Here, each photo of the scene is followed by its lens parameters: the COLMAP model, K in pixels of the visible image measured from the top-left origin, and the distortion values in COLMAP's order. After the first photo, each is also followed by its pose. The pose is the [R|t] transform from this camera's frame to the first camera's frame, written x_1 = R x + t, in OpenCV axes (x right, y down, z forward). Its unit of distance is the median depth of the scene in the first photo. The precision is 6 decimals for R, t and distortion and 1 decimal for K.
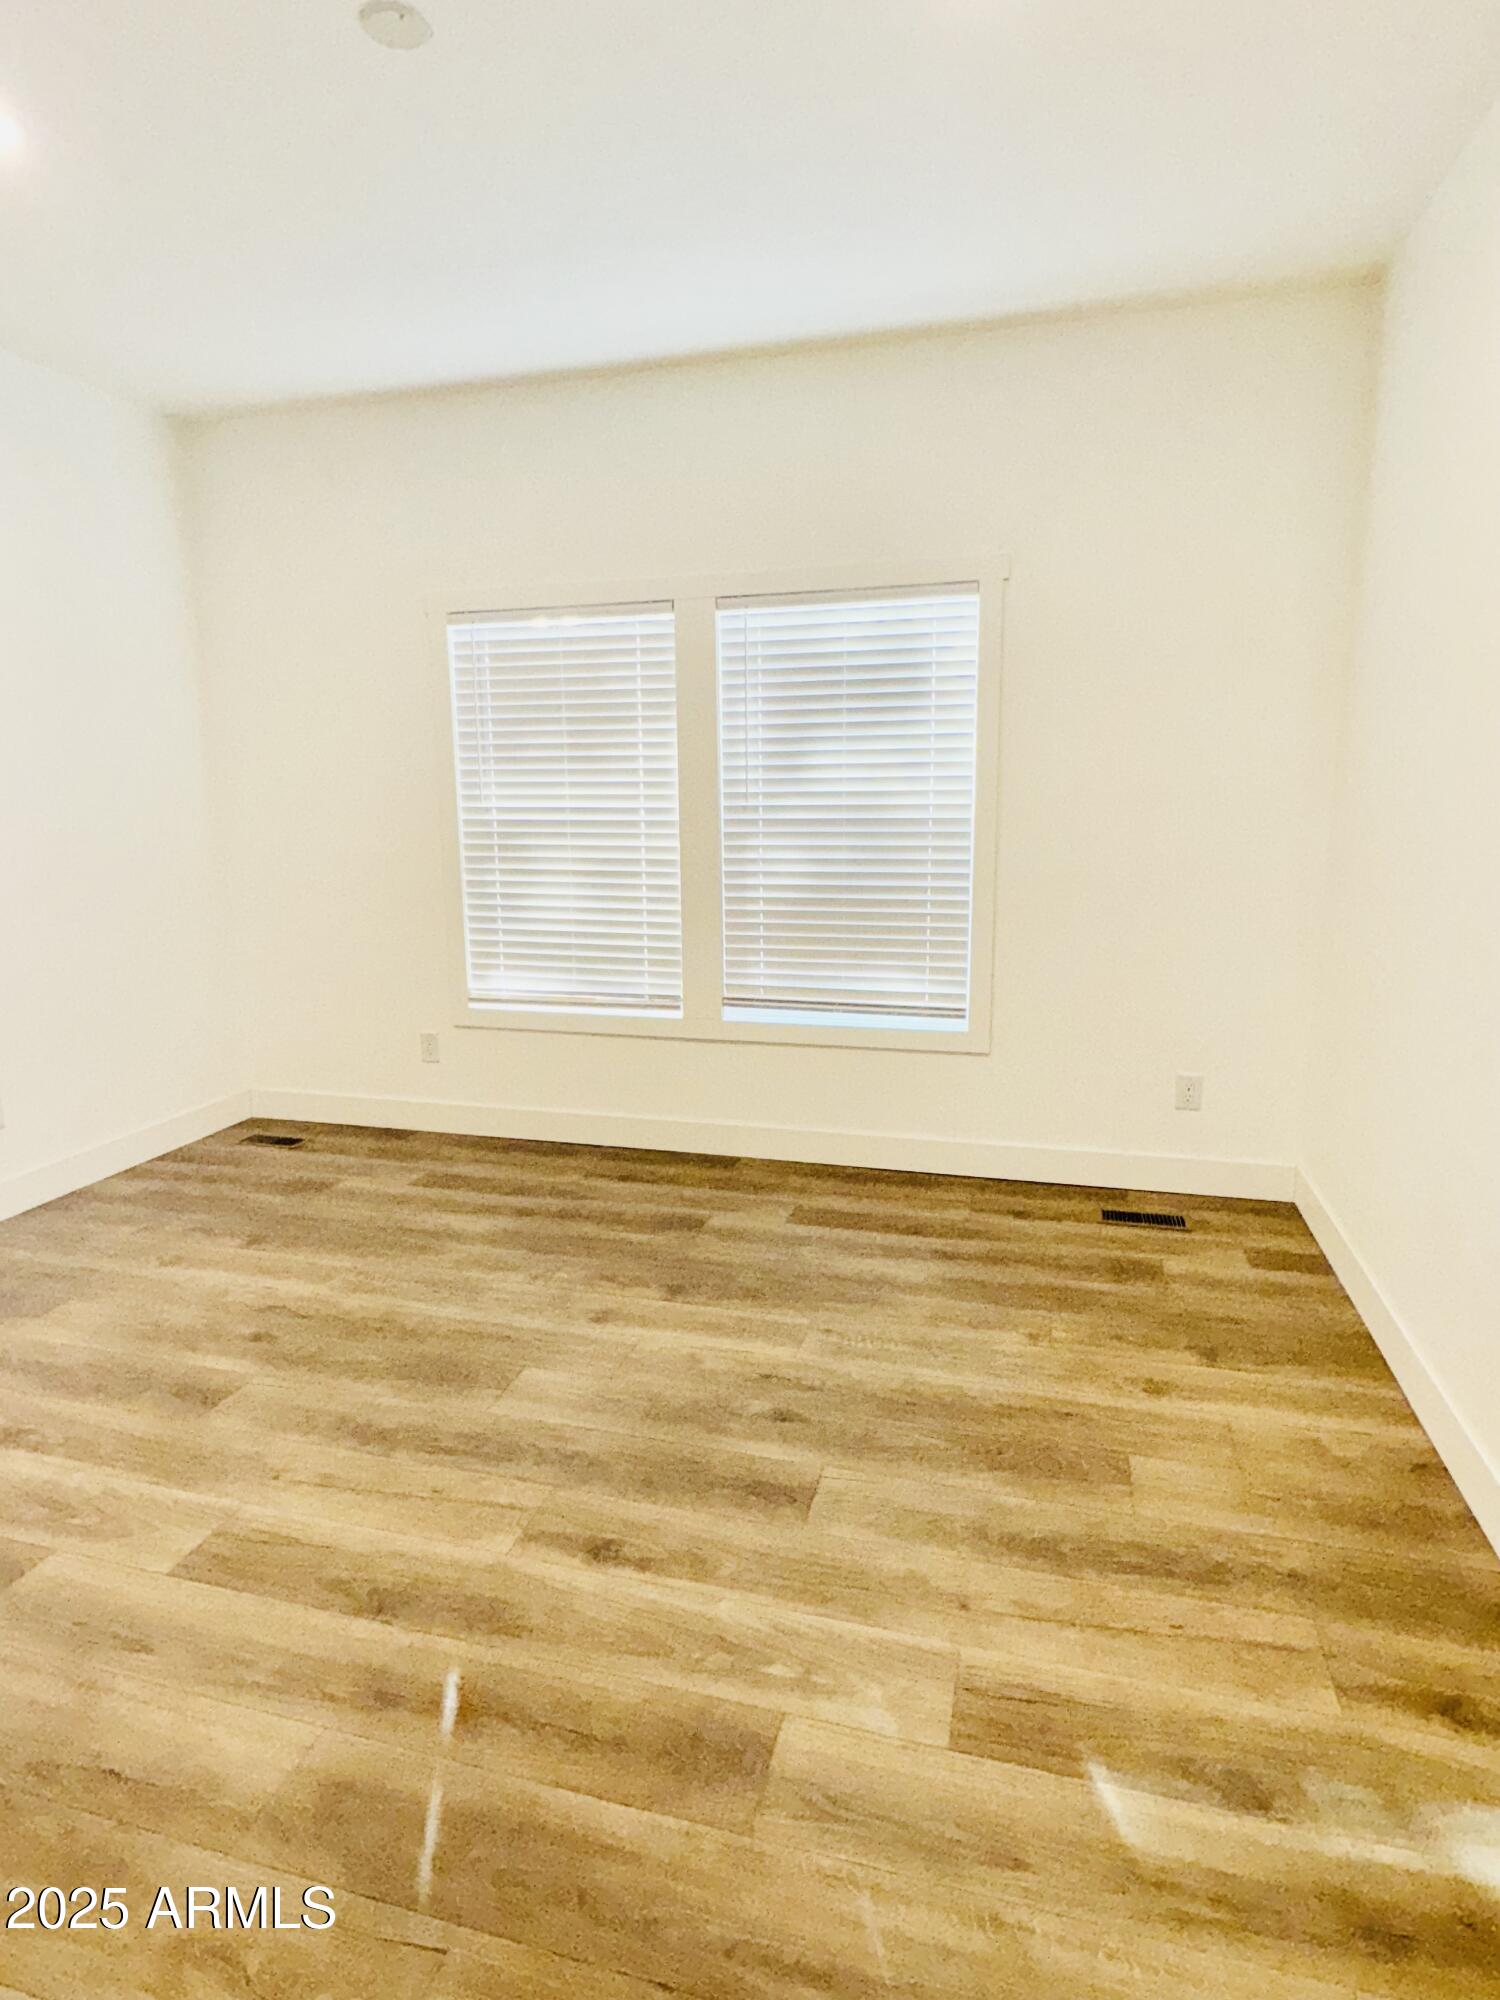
lens RADIAL K [[1124.2, 0, 750.0], [0, 1124.2, 1000.0], [0, 0, 1]] dist [-0.004011, -0.001075]
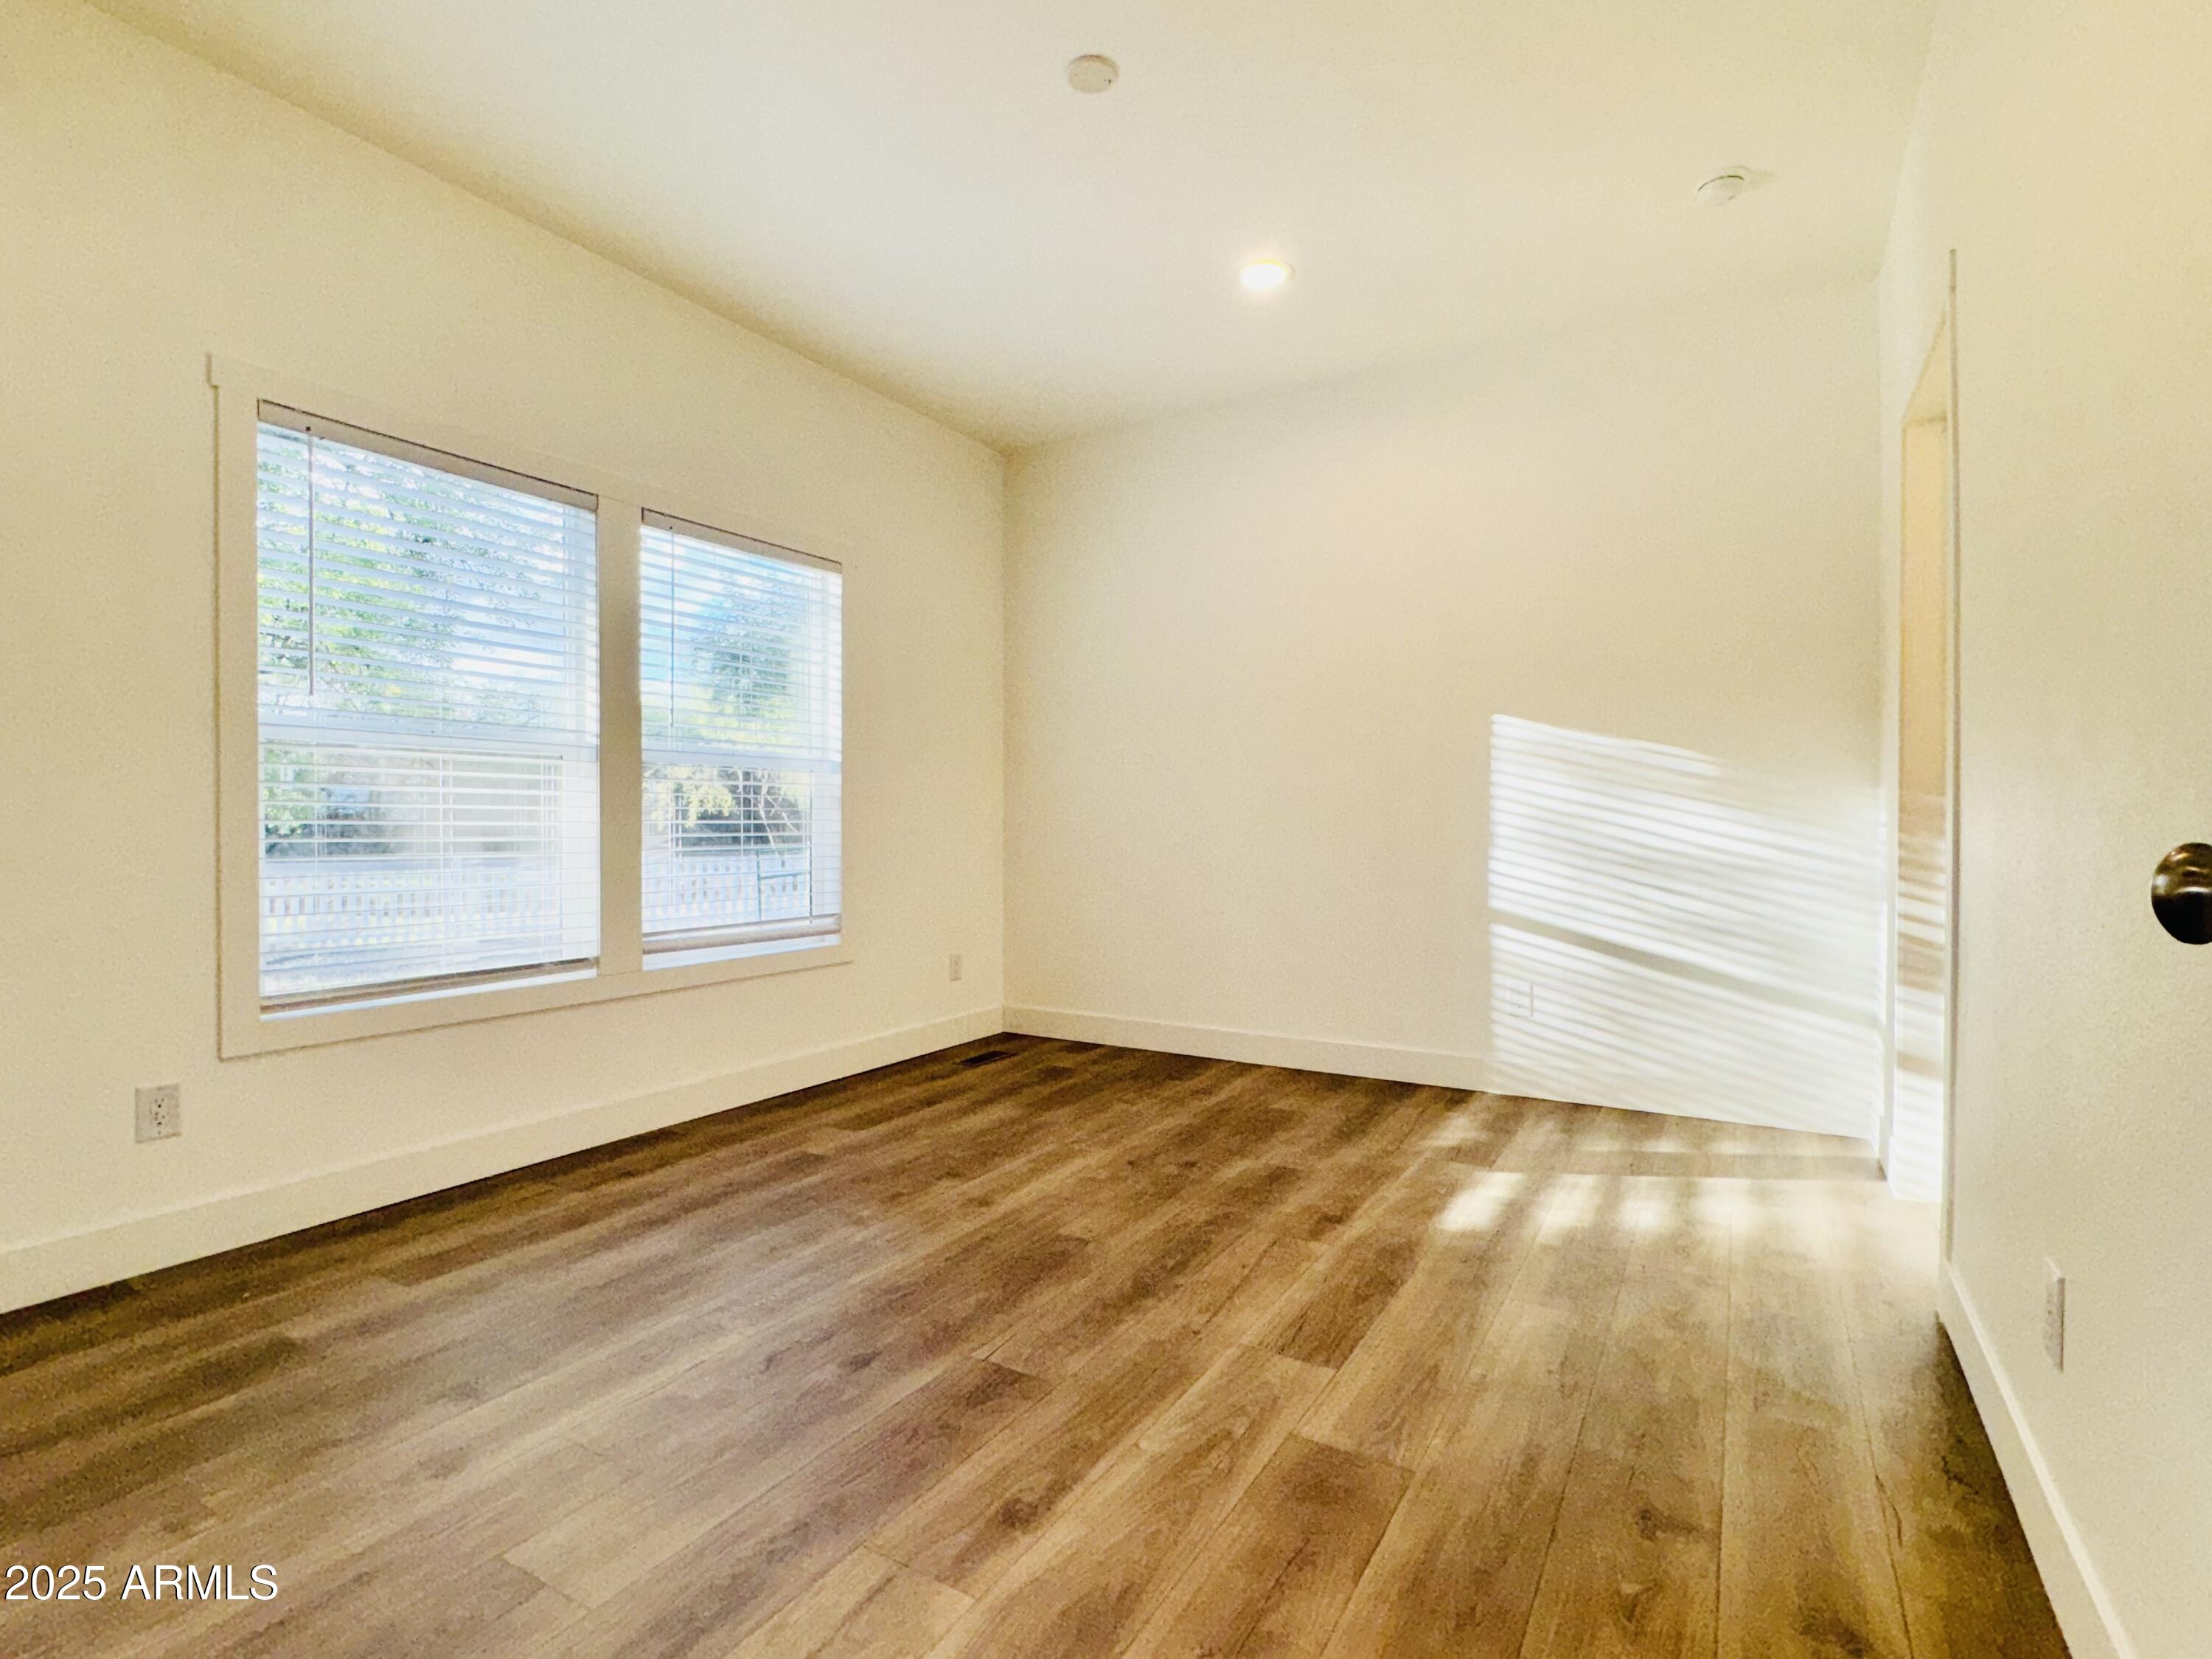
lens RADIAL K [[1103.4, 0, 1106.0], [0, 1103.4, 829.5], [0, 0, 1]] dist [-0.013830, -0.000197]
pose [[0.248908, -0.000323, 0.968527, -1.052739], [0.174374, 0.983674, -0.044486, 0.013082], [-0.952701, 0.179958, 0.244900, 0.575696]]
